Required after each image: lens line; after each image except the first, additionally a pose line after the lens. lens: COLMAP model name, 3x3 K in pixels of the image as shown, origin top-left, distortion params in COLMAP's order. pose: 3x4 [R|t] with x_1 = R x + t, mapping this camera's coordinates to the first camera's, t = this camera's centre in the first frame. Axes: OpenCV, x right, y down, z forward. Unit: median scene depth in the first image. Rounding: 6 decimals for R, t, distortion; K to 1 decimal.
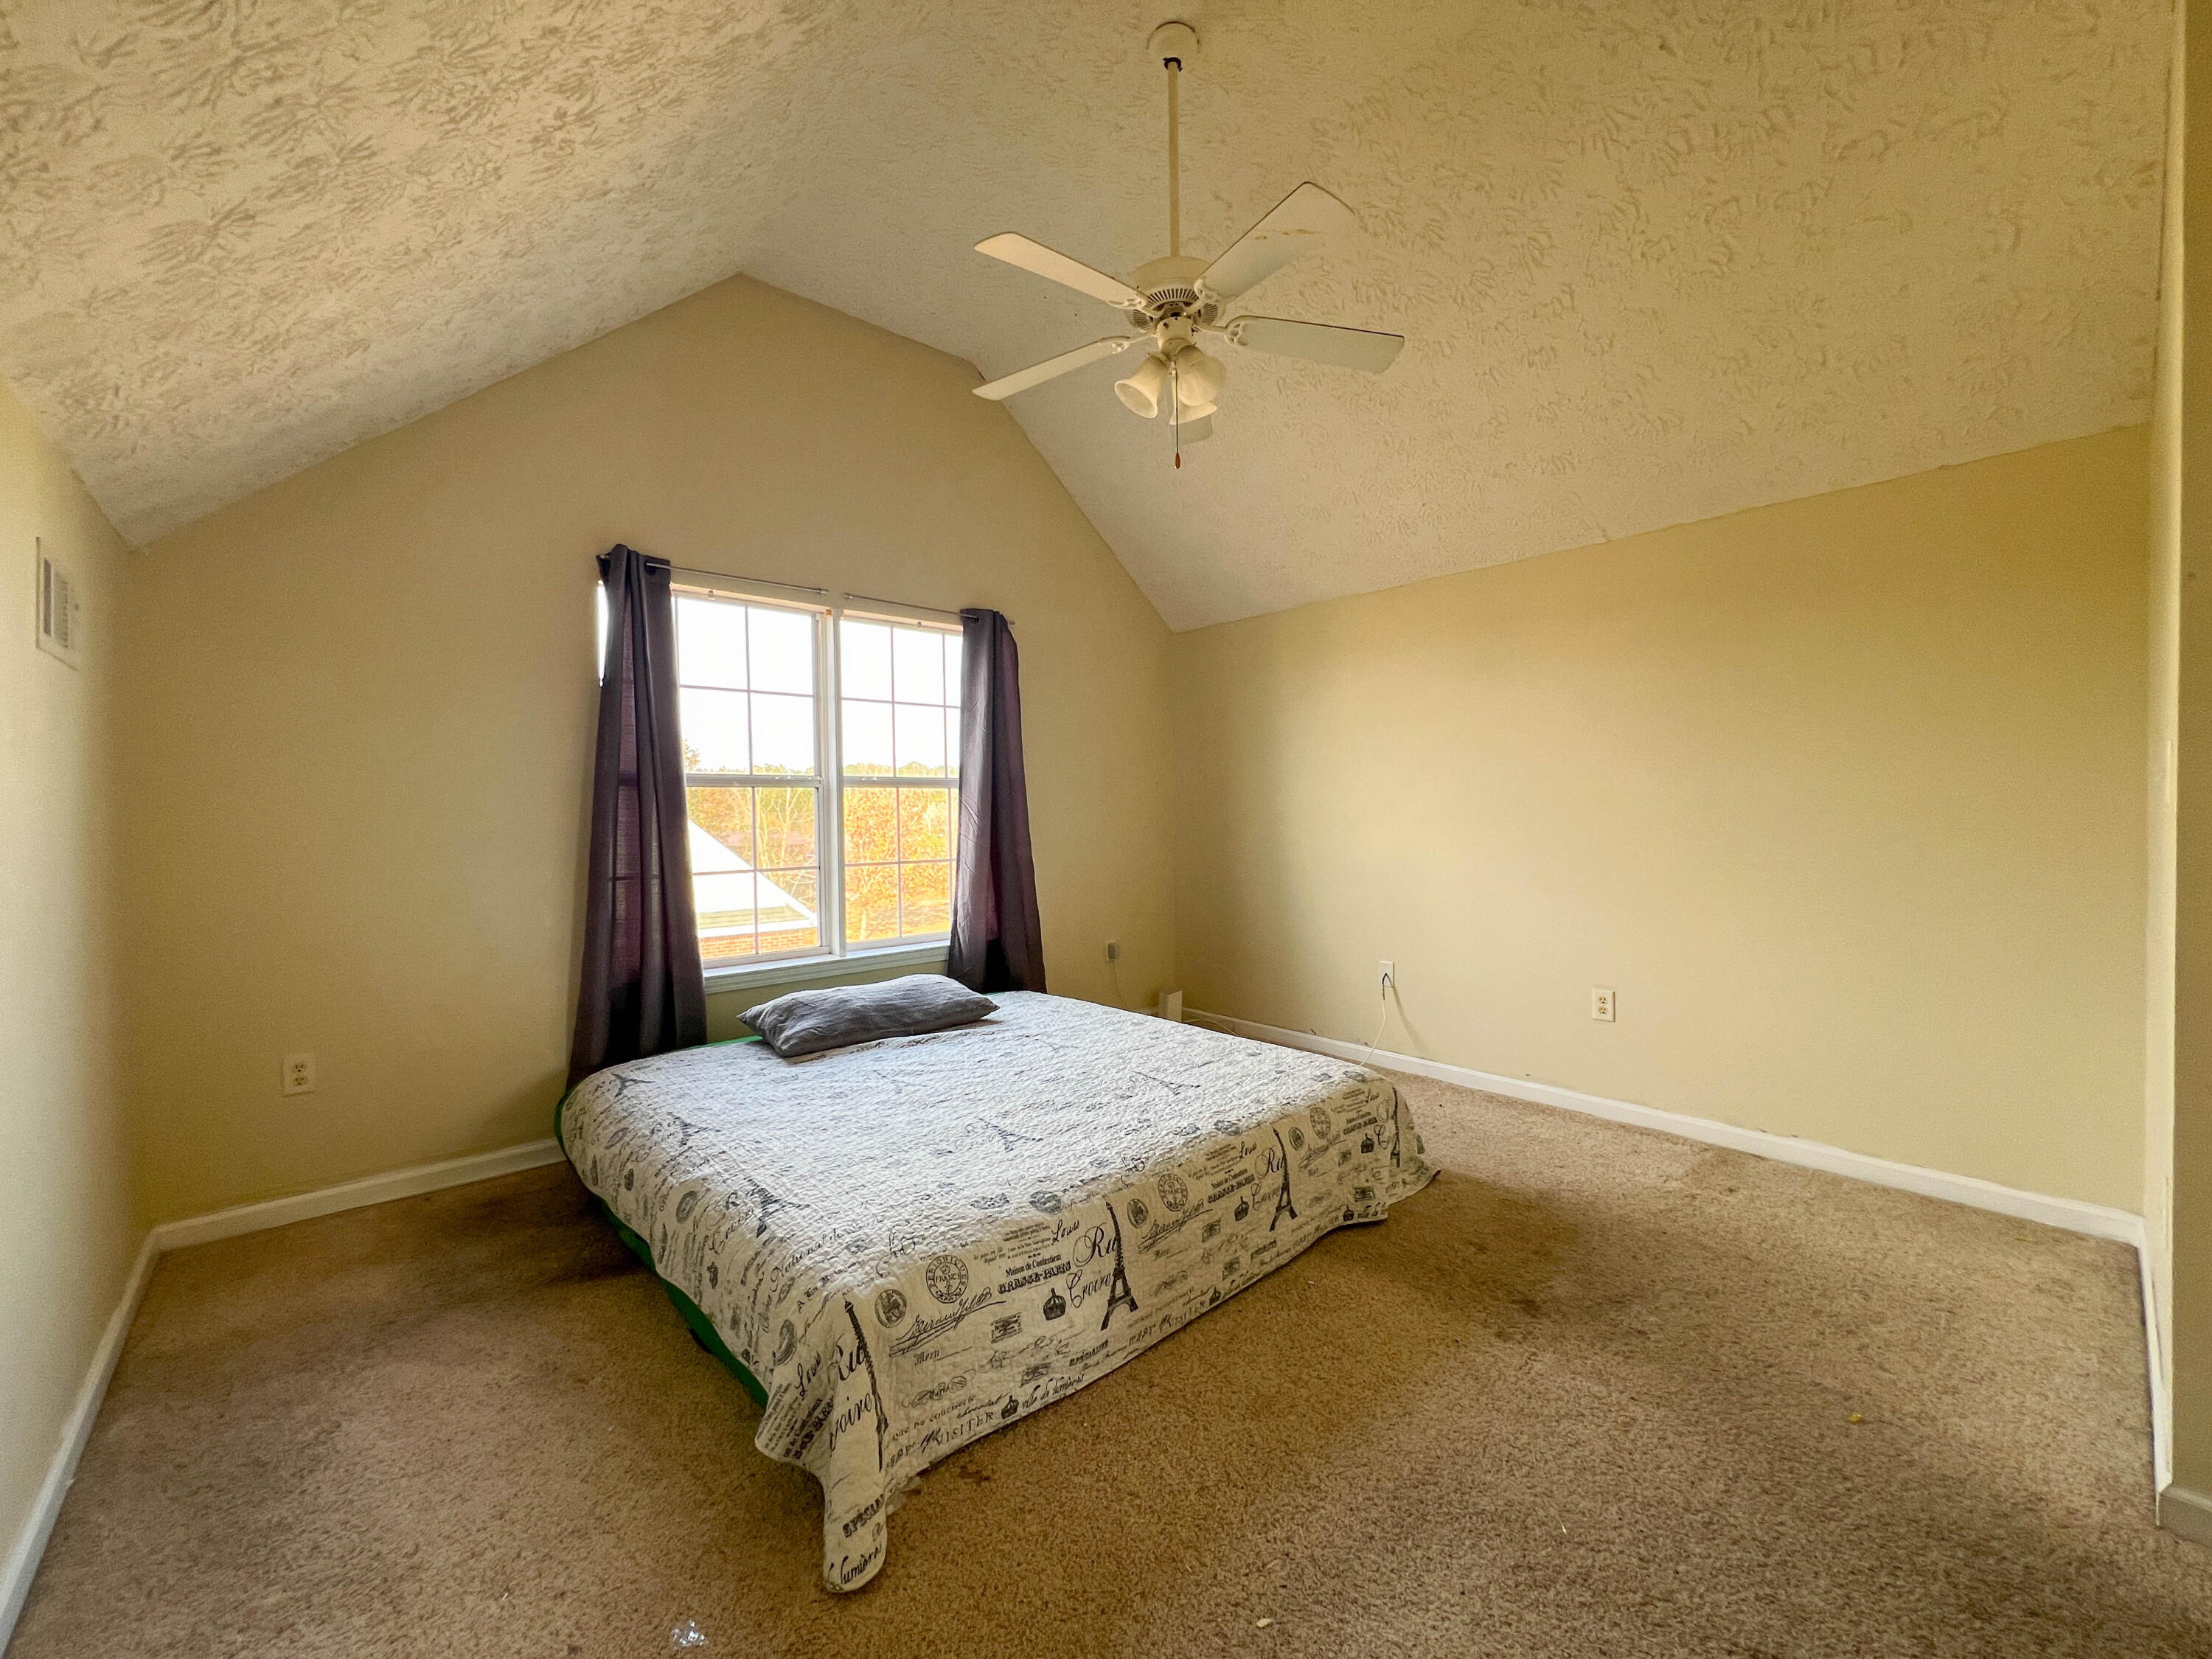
lens RADIAL K [[884.6, 0, 1106.0], [0, 884.6, 829.5], [0, 0, 1]] dist [-0.002804, 0.000333]
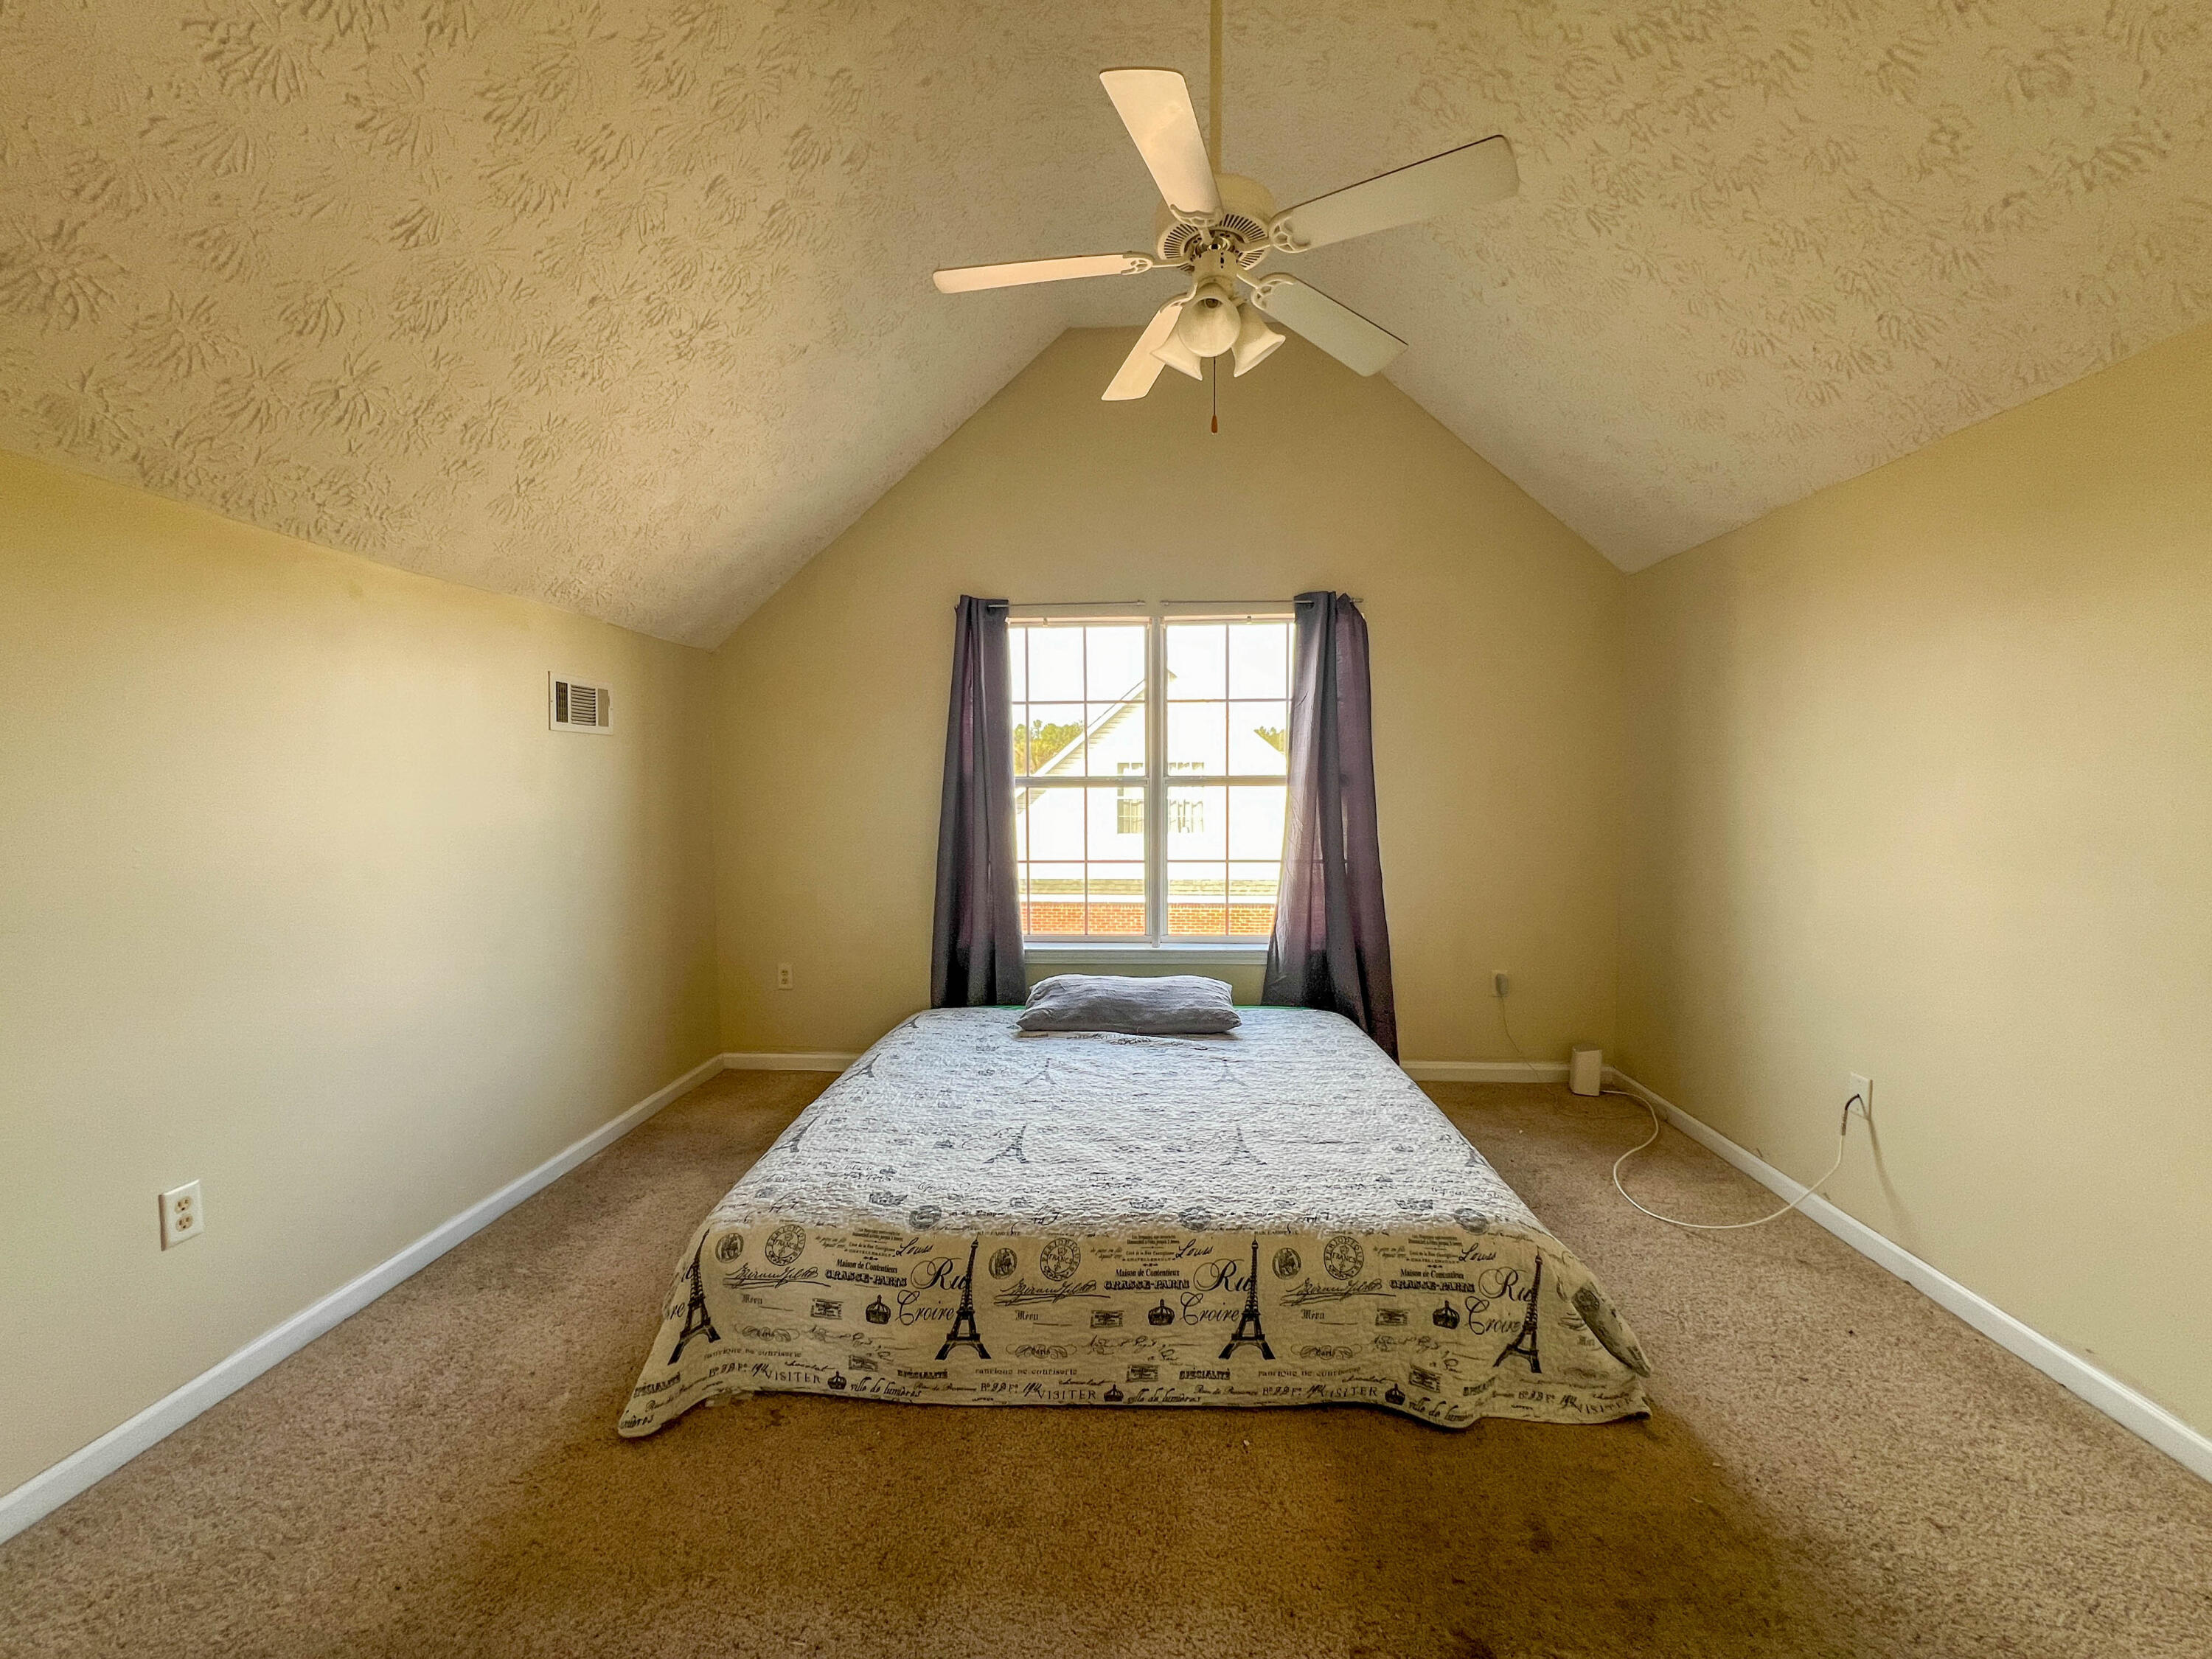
lens RADIAL K [[884.6, 0, 1106.0], [0, 884.6, 829.5], [0, 0, 1]] dist [-0.002804, 0.000333]
pose [[0.709889, 0.045043, -0.702872, 0.613230], [-0.018971, 0.998814, 0.044848, -0.067011], [0.704058, -0.018503, 0.709902, 0.320934]]
